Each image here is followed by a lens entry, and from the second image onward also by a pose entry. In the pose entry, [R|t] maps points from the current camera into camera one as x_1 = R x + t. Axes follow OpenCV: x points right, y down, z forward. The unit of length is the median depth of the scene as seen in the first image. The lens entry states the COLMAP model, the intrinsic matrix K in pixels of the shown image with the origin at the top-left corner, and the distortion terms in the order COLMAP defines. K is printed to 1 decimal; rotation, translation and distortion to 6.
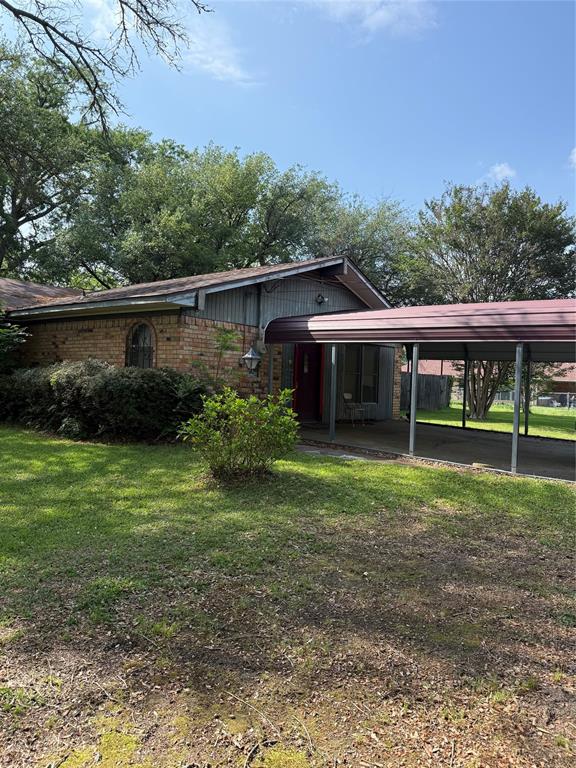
lens RADIAL K [[546.6, 0, 292.6], [0, 546.6, 379.1], [0, 0, 1]] dist [0.016536, -0.004380]
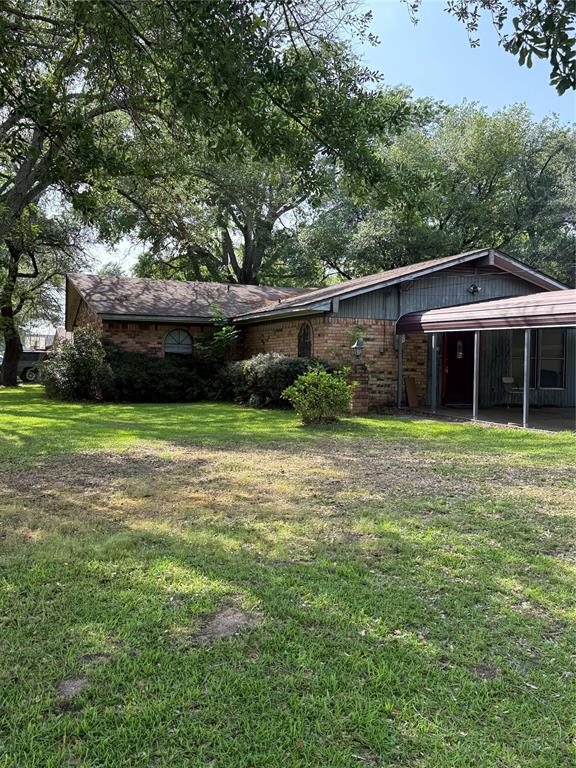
lens RADIAL K [[817.2, 0, 287.0], [0, 817.2, 385.7], [0, 0, 1]] dist [0.076876, 0.000000]
pose [[0.864990, -0.013725, -0.501602, 0.680291], [0.018270, 0.999824, 0.004149, 0.038690], [0.501457, -0.012753, 0.865089, -0.738120]]
